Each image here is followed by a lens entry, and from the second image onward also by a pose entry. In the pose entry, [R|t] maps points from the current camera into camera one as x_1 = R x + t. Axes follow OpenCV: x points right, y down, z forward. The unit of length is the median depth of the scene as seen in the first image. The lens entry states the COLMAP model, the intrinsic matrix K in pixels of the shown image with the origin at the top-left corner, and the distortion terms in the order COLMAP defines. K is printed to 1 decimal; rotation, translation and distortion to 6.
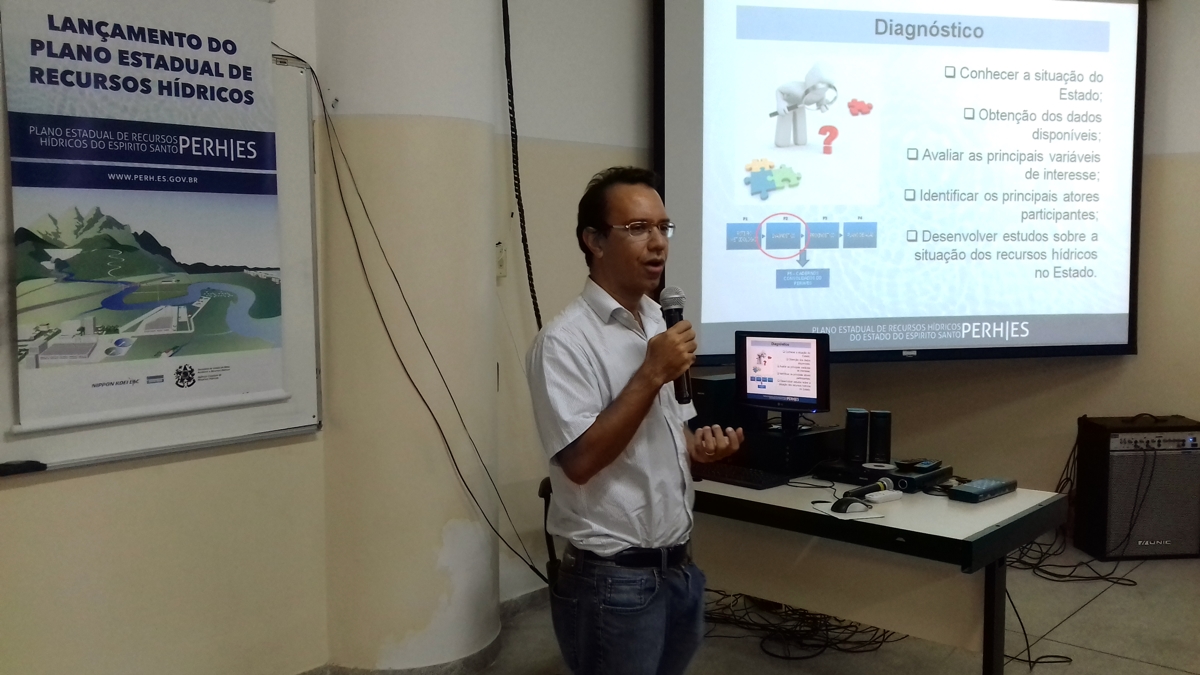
lens RADIAL K [[1094.1, 0, 627.4], [0, 1094.1, 345.3], [0, 0, 1]] dist [-0.034934, 0.000000]
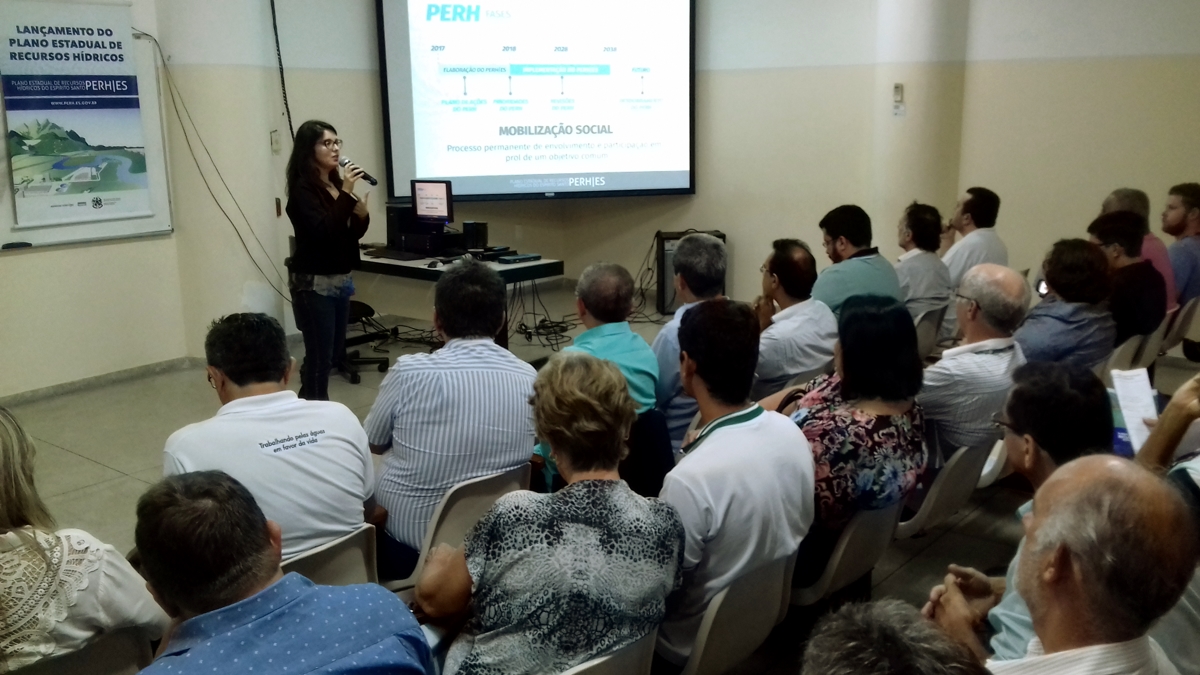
lens RADIAL K [[1094.1, 0, 628.1], [0, 1094.1, 366.7], [0, 0, 1]] dist [-0.034934, 0.000000]
pose [[0.999305, -0.006793, 0.036652, 0.502100], [0.001324, 0.989101, 0.147234, 0.034907], [-0.037253, -0.147083, 0.988422, -1.068560]]
